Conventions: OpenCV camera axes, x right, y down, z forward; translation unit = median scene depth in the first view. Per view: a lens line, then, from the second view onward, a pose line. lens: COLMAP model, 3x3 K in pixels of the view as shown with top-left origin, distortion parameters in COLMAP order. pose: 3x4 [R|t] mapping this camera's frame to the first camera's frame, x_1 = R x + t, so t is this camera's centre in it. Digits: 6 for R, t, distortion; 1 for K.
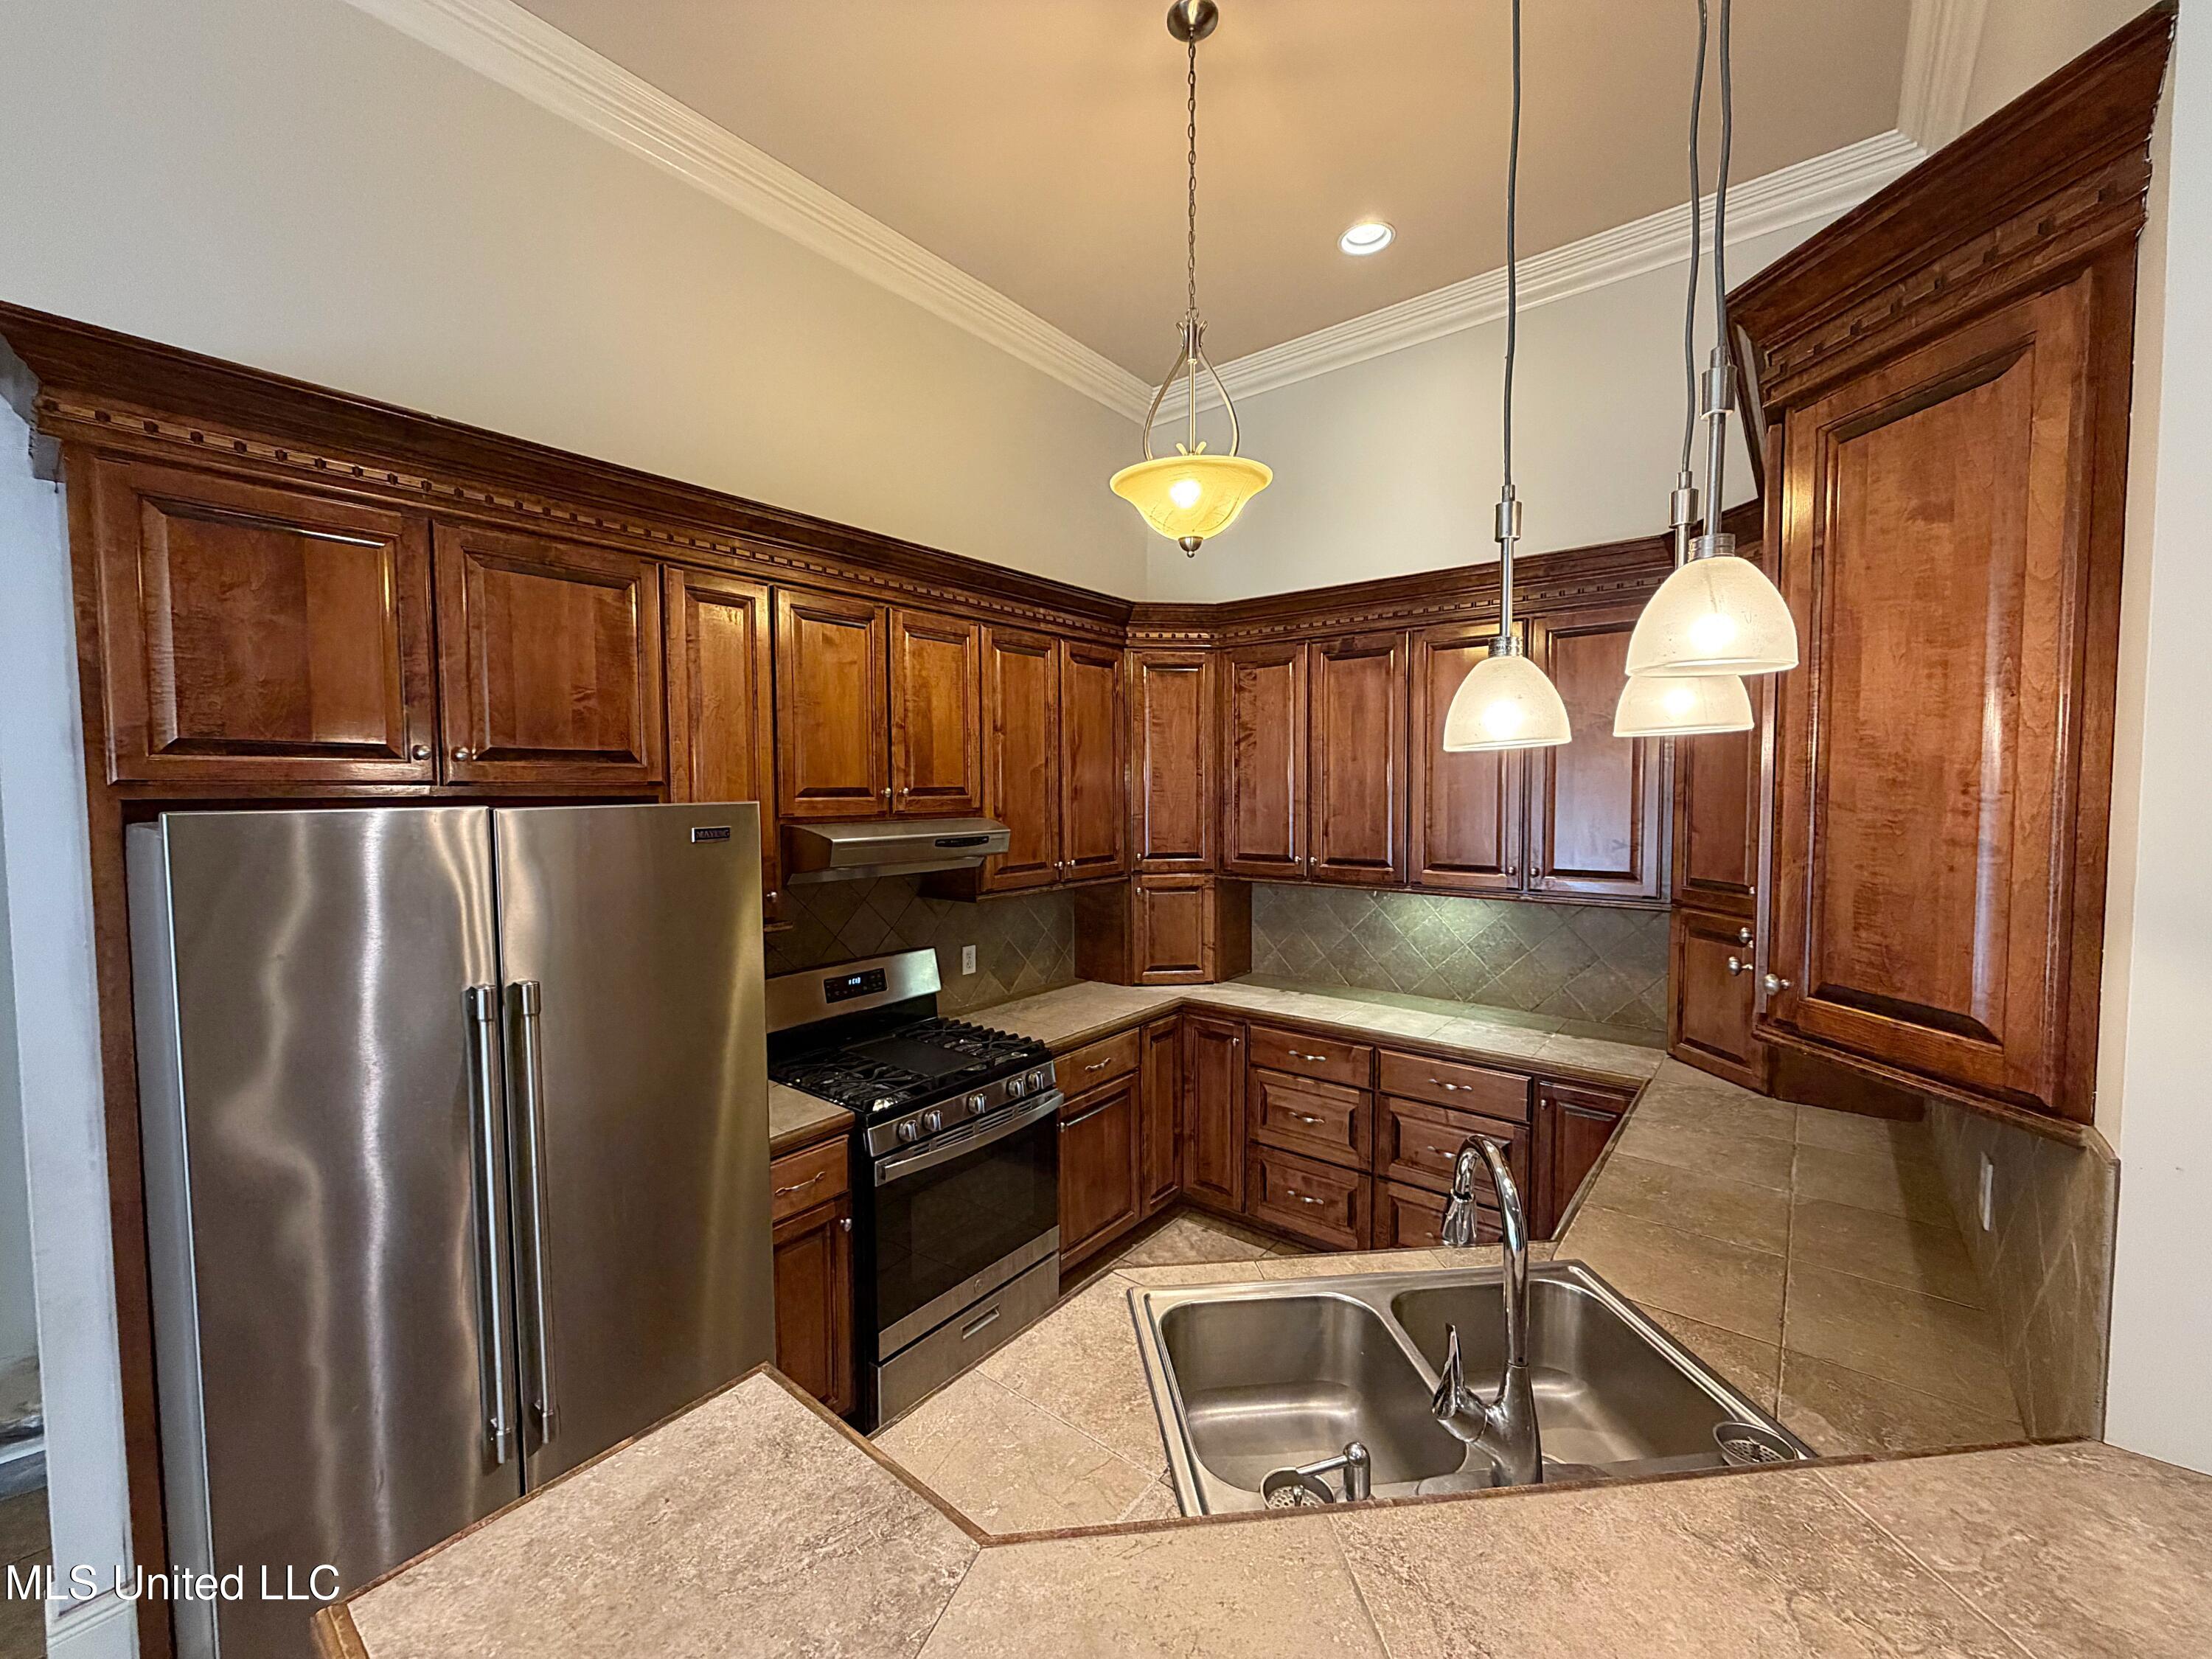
lens RADIAL K [[883.7, 0, 1097.1], [0, 883.7, 831.8], [0, 0, 1]] dist [0.001530, -0.000233]
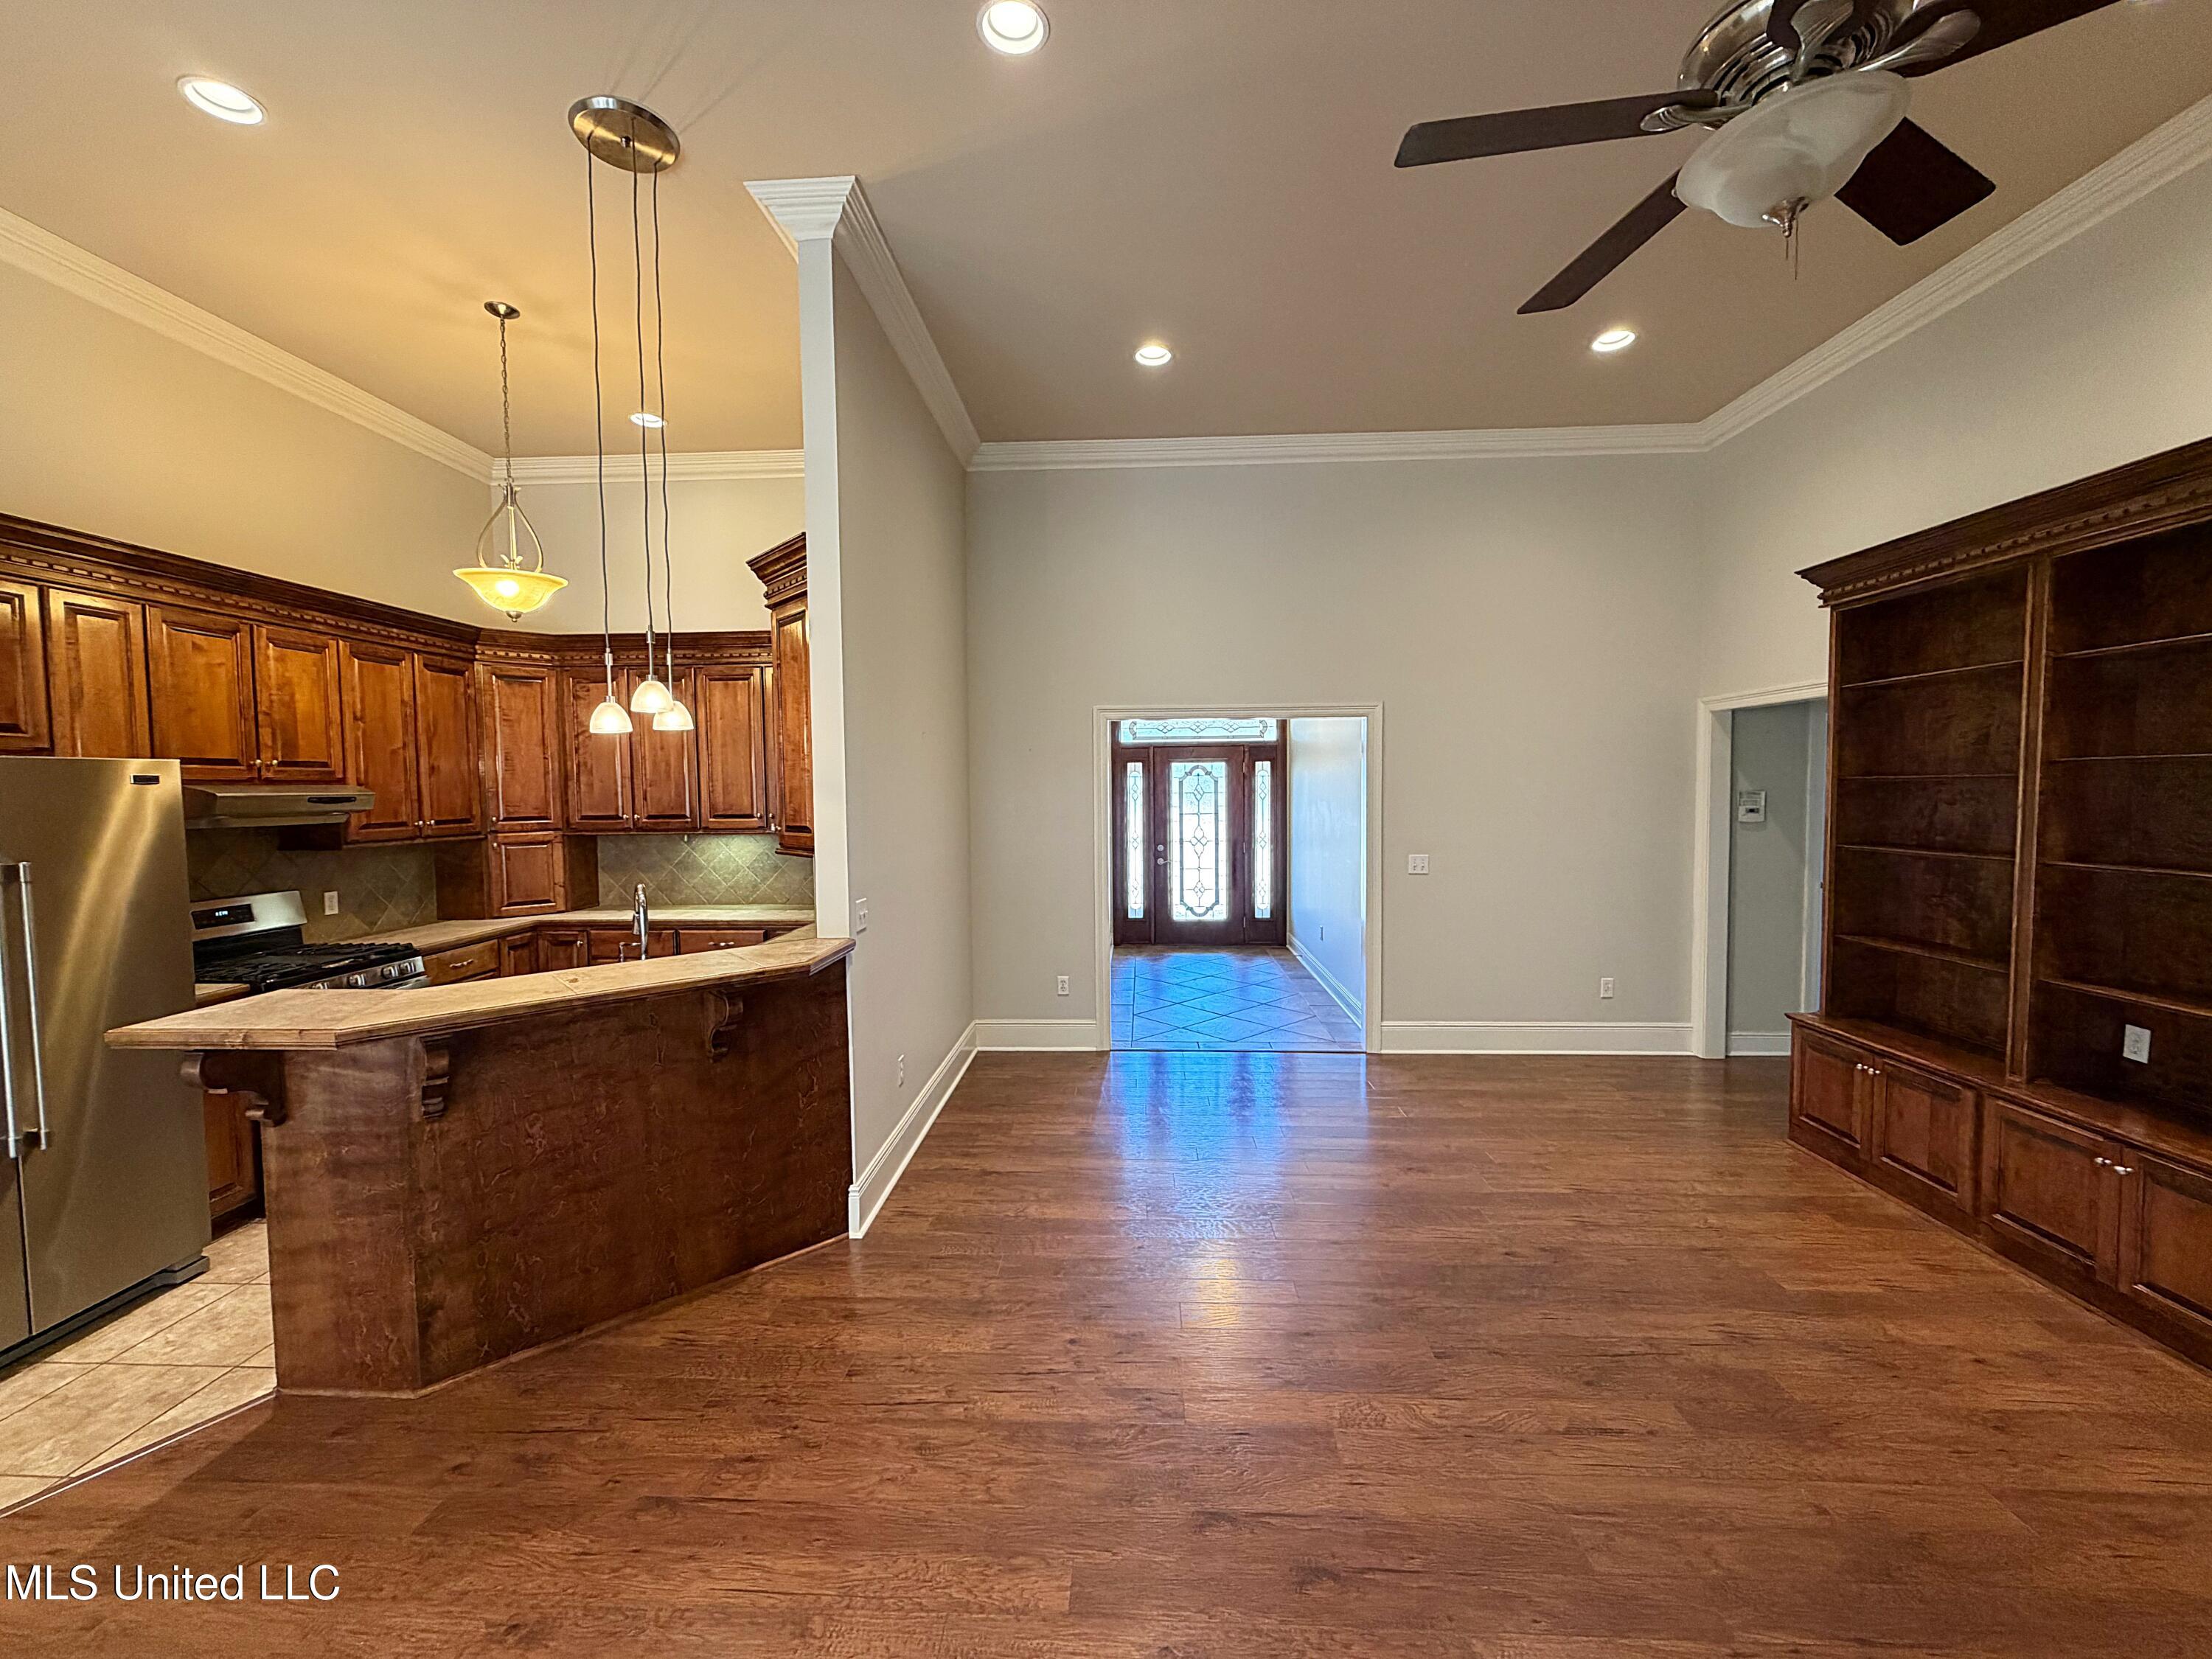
lens RADIAL K [[883.7, 0, 1096.7], [0, 883.7, 829.5], [0, 0, 1]] dist [0.001530, -0.000233]
pose [[0.810073, -0.032151, 0.585446, 0.003098], [0.037217, 0.999301, 0.003383, 0.084394], [-0.585146, 0.019048, 0.810704, -0.703882]]
